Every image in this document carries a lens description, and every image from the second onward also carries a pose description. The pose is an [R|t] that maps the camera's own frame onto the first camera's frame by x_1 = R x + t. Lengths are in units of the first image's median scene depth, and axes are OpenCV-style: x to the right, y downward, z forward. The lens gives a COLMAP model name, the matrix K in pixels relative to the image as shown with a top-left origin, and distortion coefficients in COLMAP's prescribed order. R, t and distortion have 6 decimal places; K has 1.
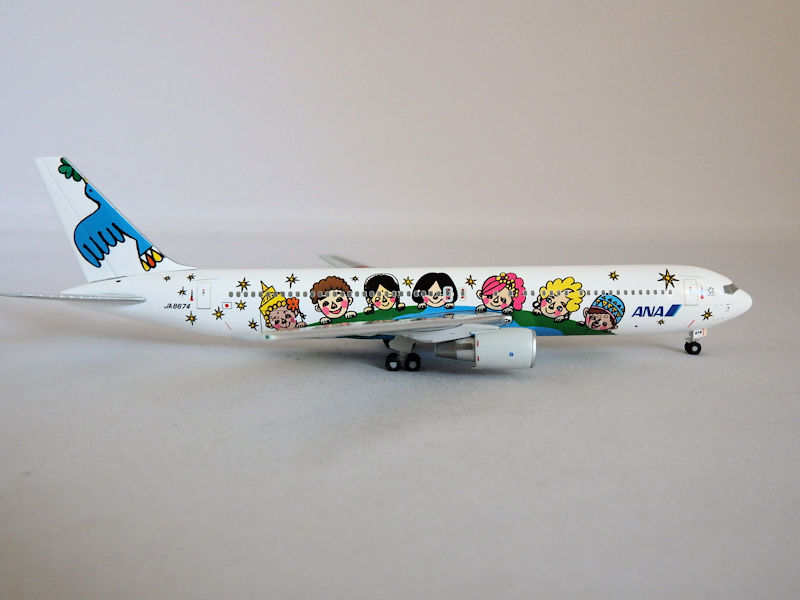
lens RADIAL K [[861.3, 0, 400.0], [0, 861.3, 300.0], [0, 0, 1]] dist [-0.011742, -0.009127]
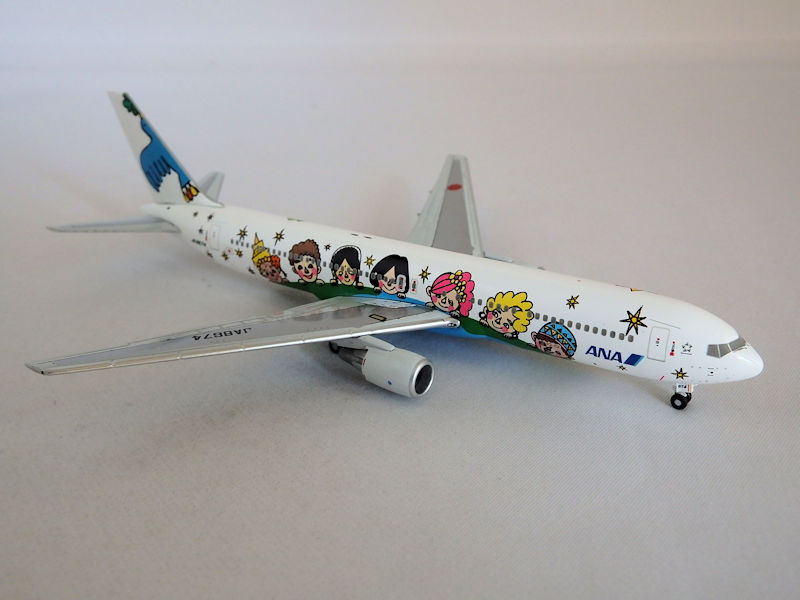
lens RADIAL K [[861.3, 0, 400.0], [0, 861.3, 300.0], [0, 0, 1]] dist [-0.011742, -0.009127]
pose [[0.826230, 0.218056, -0.519419, 0.544480], [-0.038907, 0.941932, 0.333541, -0.301556], [0.561988, -0.255373, 0.786736, 0.258841]]
